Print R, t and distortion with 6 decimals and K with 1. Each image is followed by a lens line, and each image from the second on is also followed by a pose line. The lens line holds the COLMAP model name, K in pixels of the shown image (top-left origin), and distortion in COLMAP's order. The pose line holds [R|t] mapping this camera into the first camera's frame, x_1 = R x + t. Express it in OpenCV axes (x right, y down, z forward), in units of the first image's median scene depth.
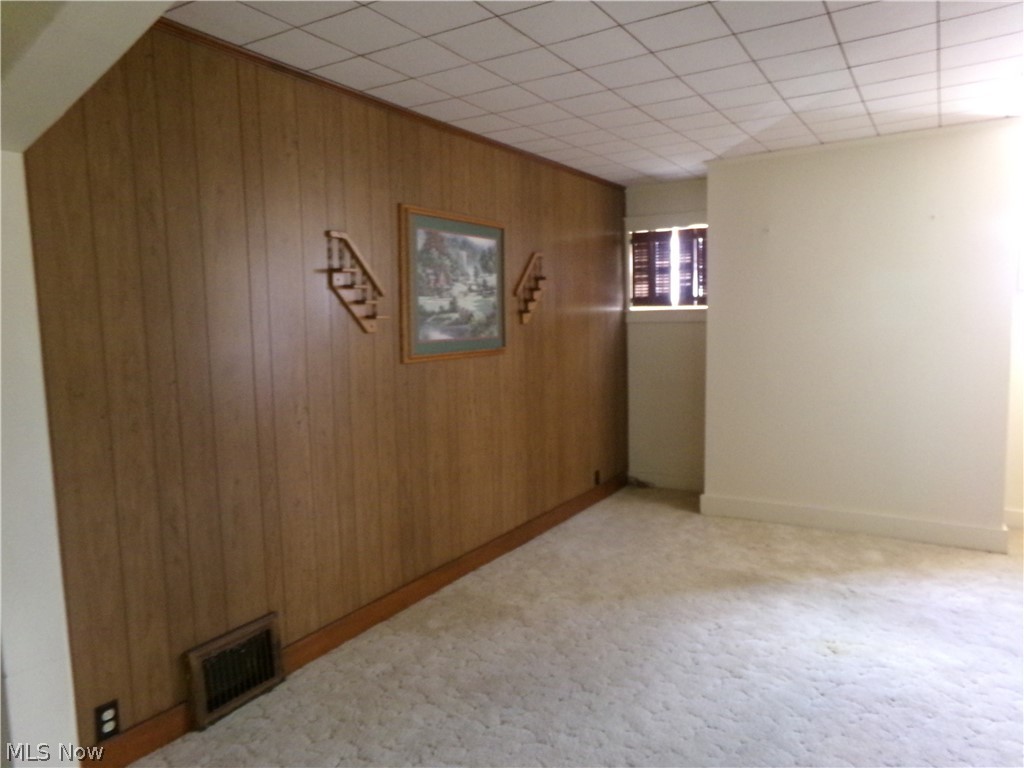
lens RADIAL K [[699.5, 0, 508.2], [0, 699.5, 390.8], [0, 0, 1]] dist [-0.039177, 0.066209]
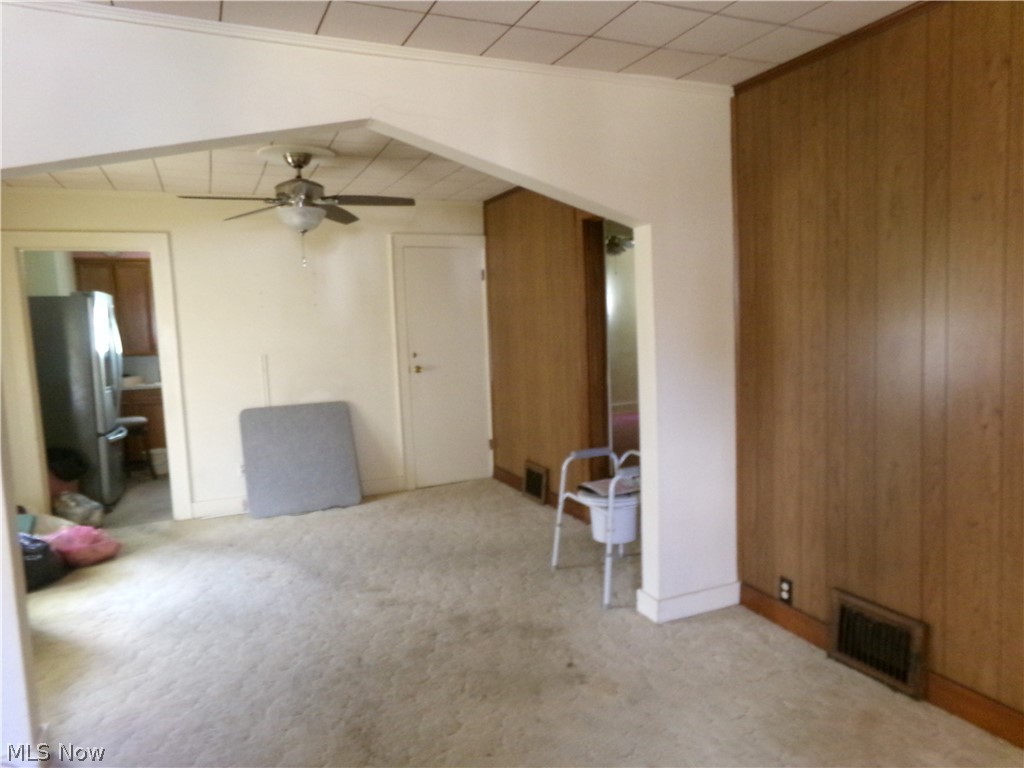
lens RADIAL K [[699.5, 0, 508.2], [0, 699.5, 390.8], [0, 0, 1]] dist [-0.039177, 0.066209]
pose [[-0.561557, 0.122284, -0.818353, 0.723676], [-0.038678, 0.984059, 0.173586, -0.123465], [0.826534, 0.129131, -0.547875, 1.092997]]
